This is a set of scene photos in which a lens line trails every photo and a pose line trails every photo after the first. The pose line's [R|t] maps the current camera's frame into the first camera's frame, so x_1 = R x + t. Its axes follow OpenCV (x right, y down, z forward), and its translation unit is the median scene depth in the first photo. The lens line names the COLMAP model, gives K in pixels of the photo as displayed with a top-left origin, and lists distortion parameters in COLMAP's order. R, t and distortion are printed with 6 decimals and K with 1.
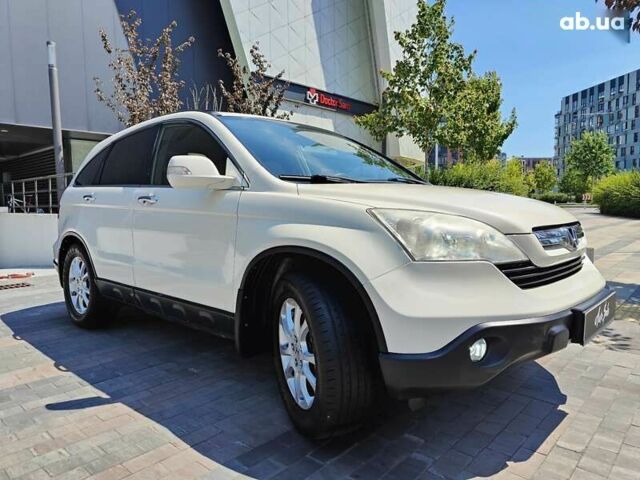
lens RADIAL K [[450.4, 0, 320.7], [0, 450.4, 252.0], [0, 0, 1]] dist [-0.007722, 0.001170]
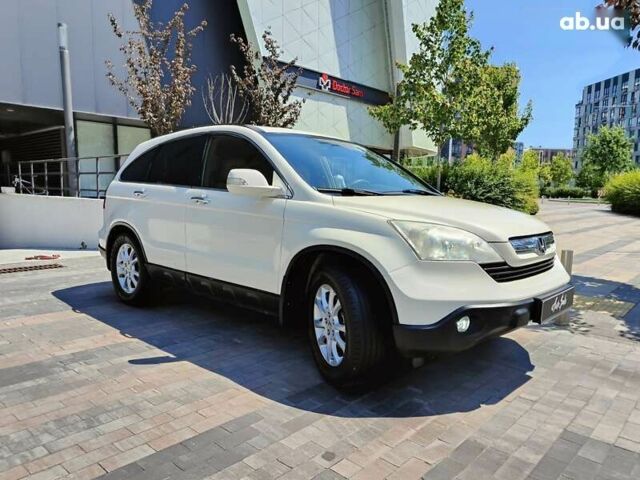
lens RADIAL K [[486.8, 0, 293.7], [0, 486.8, 271.0], [0, 0, 1]] dist [-0.044007, -0.002191]
pose [[0.998061, 0.029067, -0.055033, -0.045741], [-0.025262, 0.997323, 0.068616, -0.017626], [0.056880, -0.067092, 0.996124, -0.235817]]
